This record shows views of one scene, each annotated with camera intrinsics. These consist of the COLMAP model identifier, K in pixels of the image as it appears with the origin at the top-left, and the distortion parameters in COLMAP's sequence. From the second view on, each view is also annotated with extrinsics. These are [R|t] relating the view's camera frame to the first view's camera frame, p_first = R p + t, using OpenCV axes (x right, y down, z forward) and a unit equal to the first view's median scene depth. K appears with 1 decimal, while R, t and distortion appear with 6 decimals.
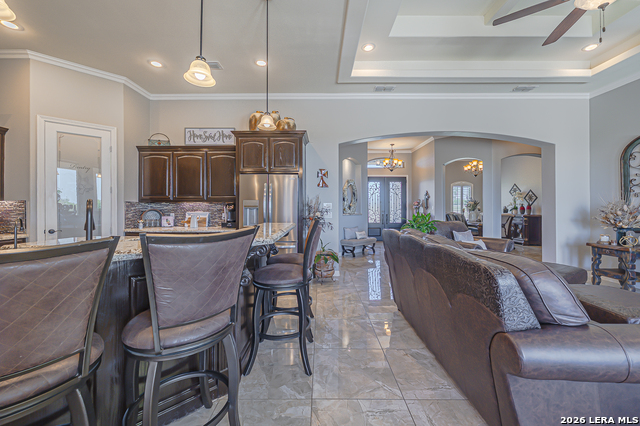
lens RADIAL K [[261.3, 0, 328.0], [0, 261.3, 204.7], [0, 0, 1]] dist [-0.003323, 0.000086]
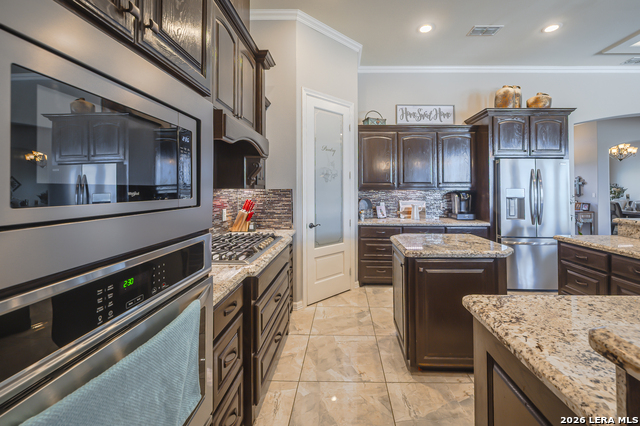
lens RADIAL K [[261.3, 0, 331.7], [0, 261.3, 181.4], [0, 0, 1]] dist [-0.003323, 0.000086]
pose [[0.999582, 0.010029, -0.027118, -0.783792], [-0.010452, 0.999825, -0.015506, -0.022440], [0.026958, 0.015783, 0.999512, 0.129150]]
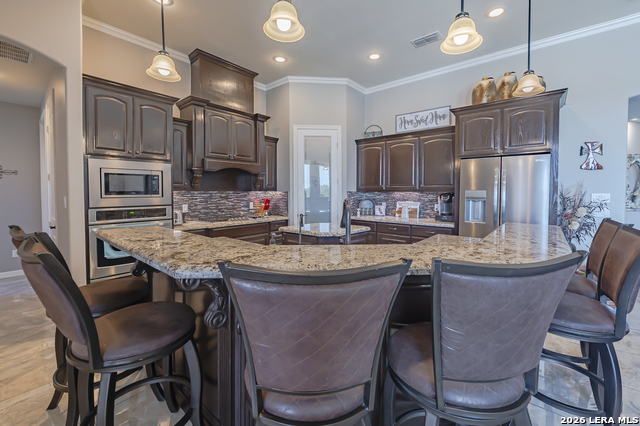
lens RADIAL K [[261.3, 0, 319.4], [0, 261.3, 192.8], [0, 0, 1]] dist [-0.003323, 0.000086]
pose [[0.768336, 0.010439, -0.639962, -0.146675], [0.003317, 0.999789, 0.020290, -0.027478], [0.640038, -0.017712, 0.768139, 0.064347]]
